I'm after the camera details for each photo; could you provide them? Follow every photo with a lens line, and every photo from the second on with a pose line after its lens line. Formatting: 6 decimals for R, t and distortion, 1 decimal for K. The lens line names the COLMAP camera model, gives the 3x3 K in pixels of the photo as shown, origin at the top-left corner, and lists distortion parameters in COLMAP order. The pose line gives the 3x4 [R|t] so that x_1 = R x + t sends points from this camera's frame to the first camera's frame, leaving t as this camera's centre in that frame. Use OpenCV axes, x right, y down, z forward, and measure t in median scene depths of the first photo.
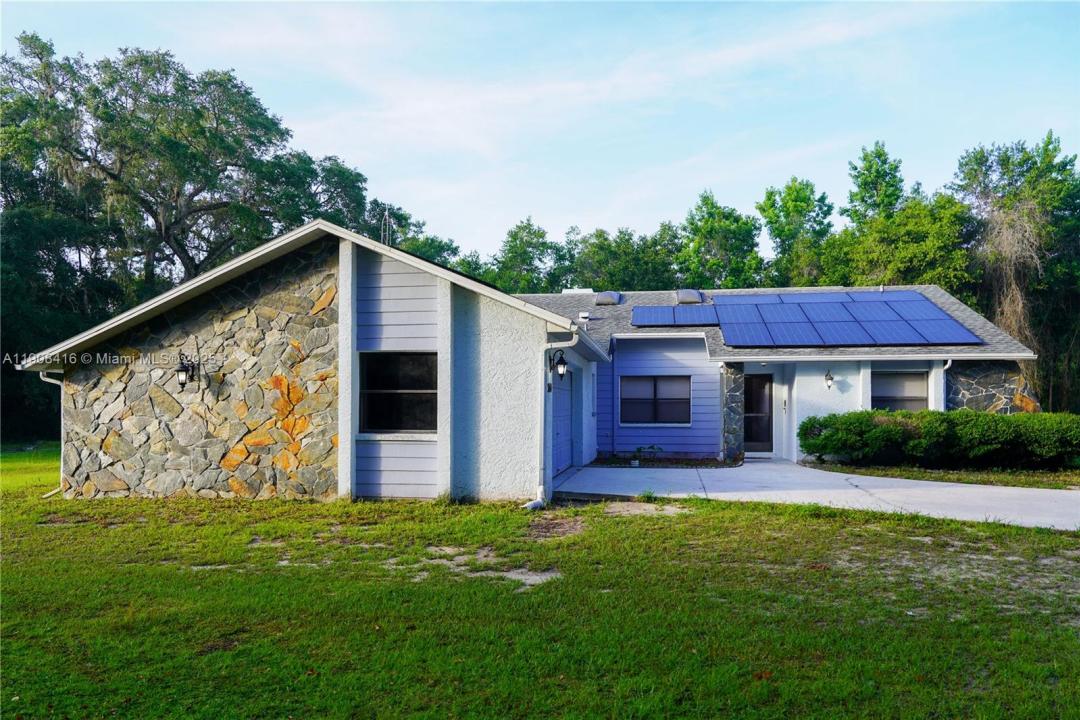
lens RADIAL K [[749.2, 0, 540.0], [0, 749.2, 360.0], [0, 0, 1]] dist [-0.003261, 0.001677]
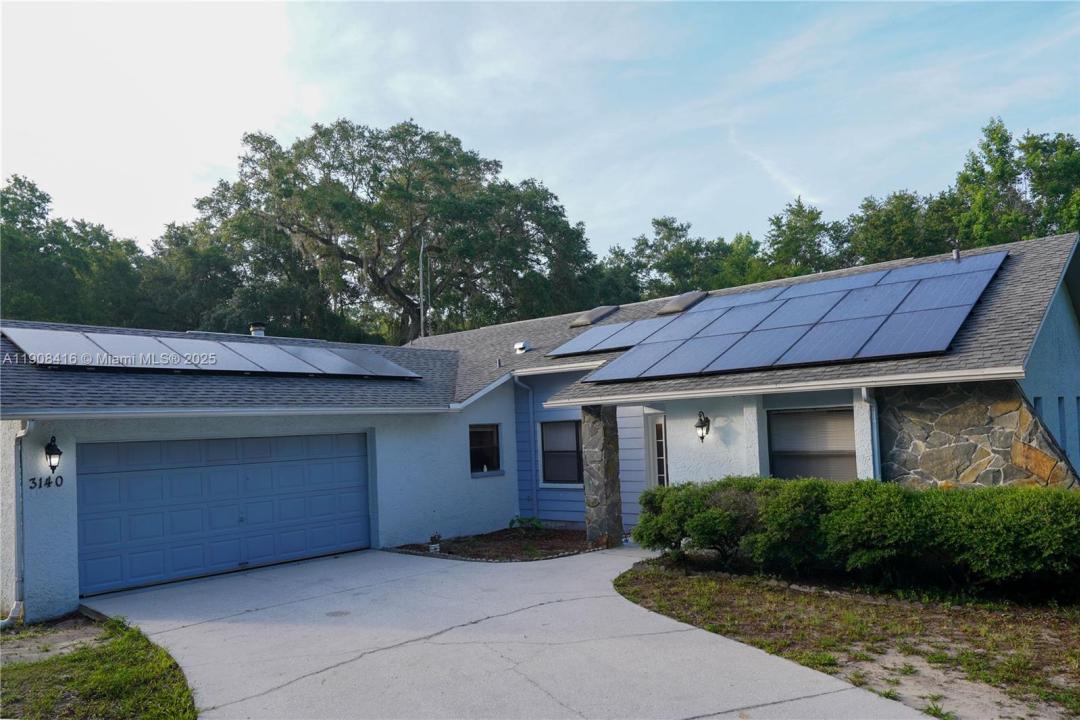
lens RADIAL K [[790.9, 0, 540.0], [0, 790.9, 360.0], [0, 0, 1]] dist [-0.002922, -0.004496]
pose [[0.850864, -0.081167, -0.519078, 0.628288], [0.075725, 0.996624, -0.031713, -0.019865], [0.519900, -0.012324, 0.854138, 0.352848]]
